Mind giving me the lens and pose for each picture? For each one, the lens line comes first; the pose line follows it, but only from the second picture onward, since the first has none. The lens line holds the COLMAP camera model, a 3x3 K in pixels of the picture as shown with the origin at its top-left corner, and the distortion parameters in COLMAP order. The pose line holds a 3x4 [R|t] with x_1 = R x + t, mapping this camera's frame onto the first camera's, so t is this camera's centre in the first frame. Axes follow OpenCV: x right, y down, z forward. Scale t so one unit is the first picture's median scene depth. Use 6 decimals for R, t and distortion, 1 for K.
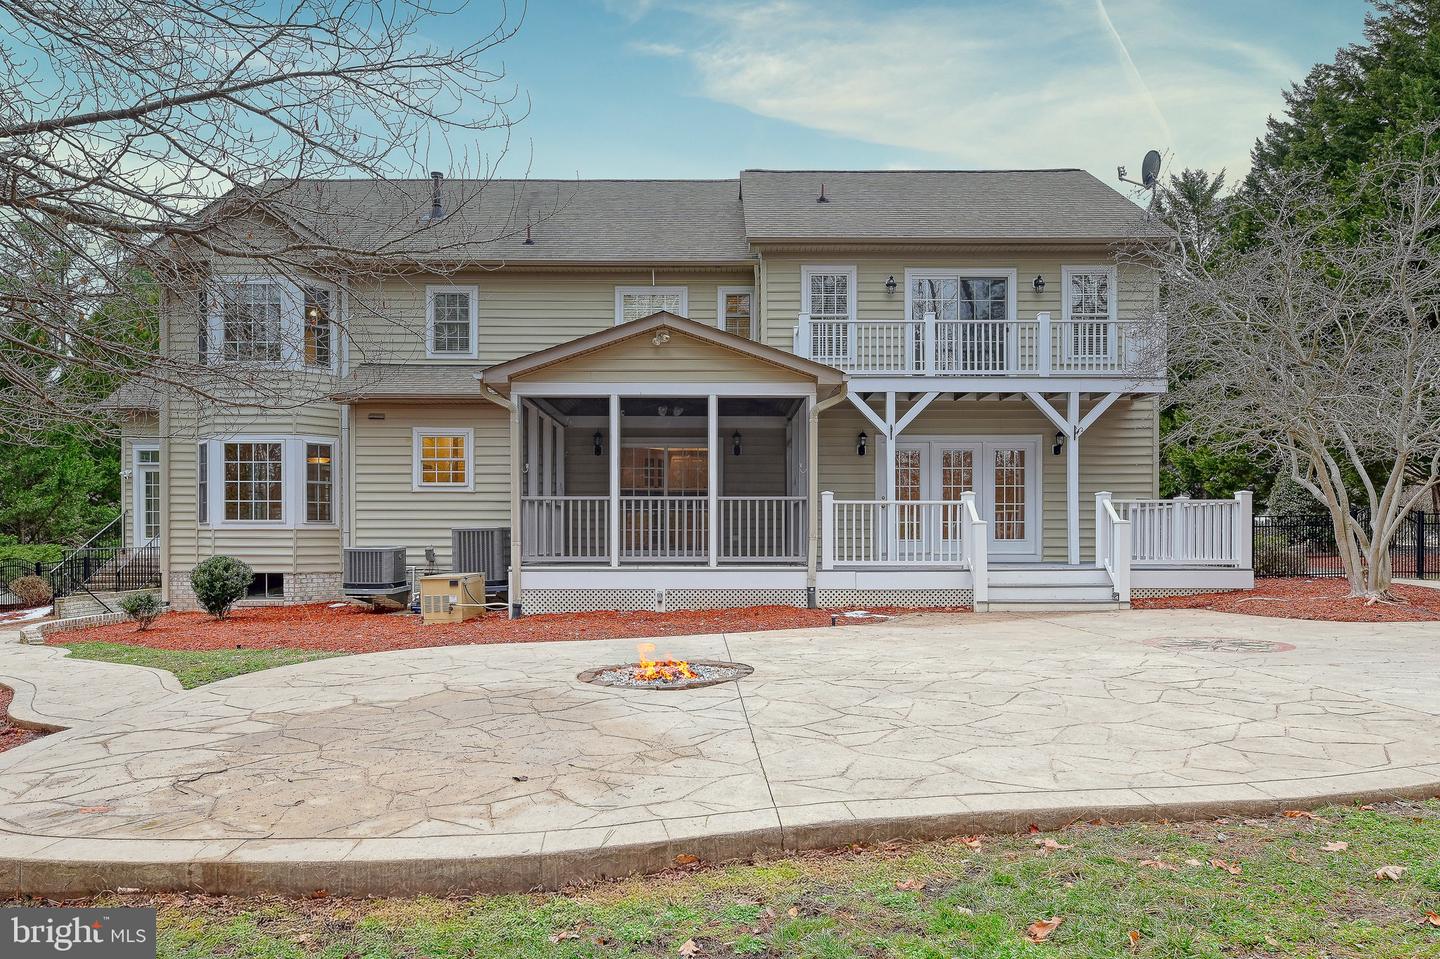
lens RADIAL K [[893.9, 0, 722.4], [0, 893.9, 553.0], [0, 0, 1]] dist [-0.001954, -0.000240]
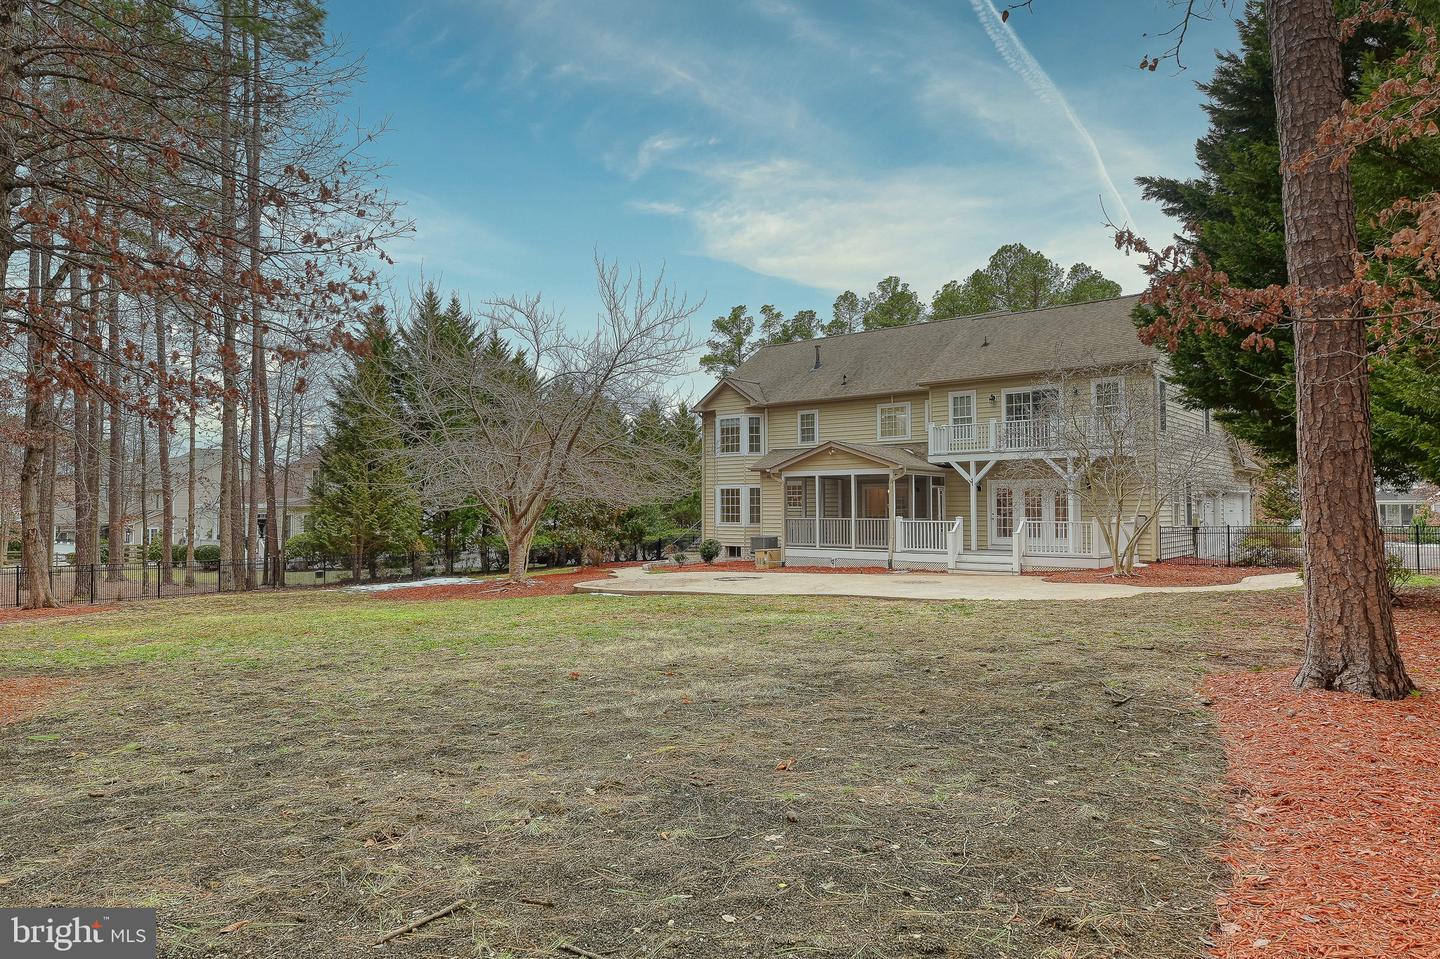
lens RADIAL K [[893.9, 0, 722.4], [0, 893.9, 553.0], [0, 0, 1]] dist [-0.001954, -0.000240]
pose [[0.760970, 0.031443, -0.648025, 1.026747], [-0.013568, 0.999378, 0.032558, -0.037185], [0.648645, -0.015983, 0.760923, -0.812400]]
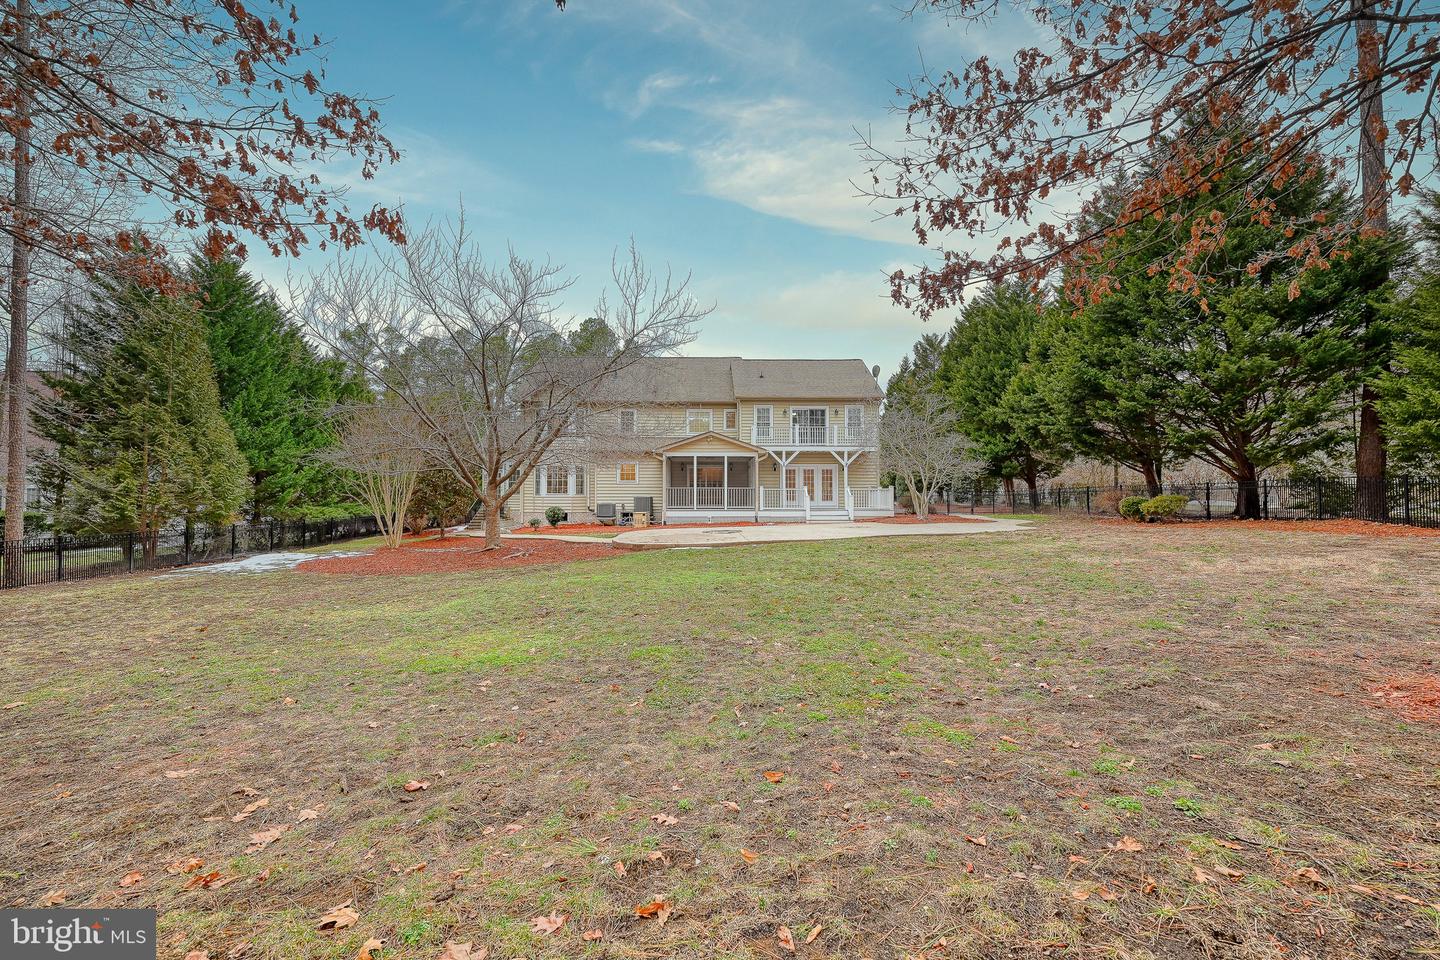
lens RADIAL K [[563.0, 0, 717.8], [0, 563.0, 518.3], [0, 0, 1]] dist [0.000043, 0.000019]
pose [[0.999688, 0.001229, 0.024931, -0.075162], [-0.001717, 0.999807, 0.019573, 0.005978], [-0.024902, -0.019610, 0.999498, -0.850922]]
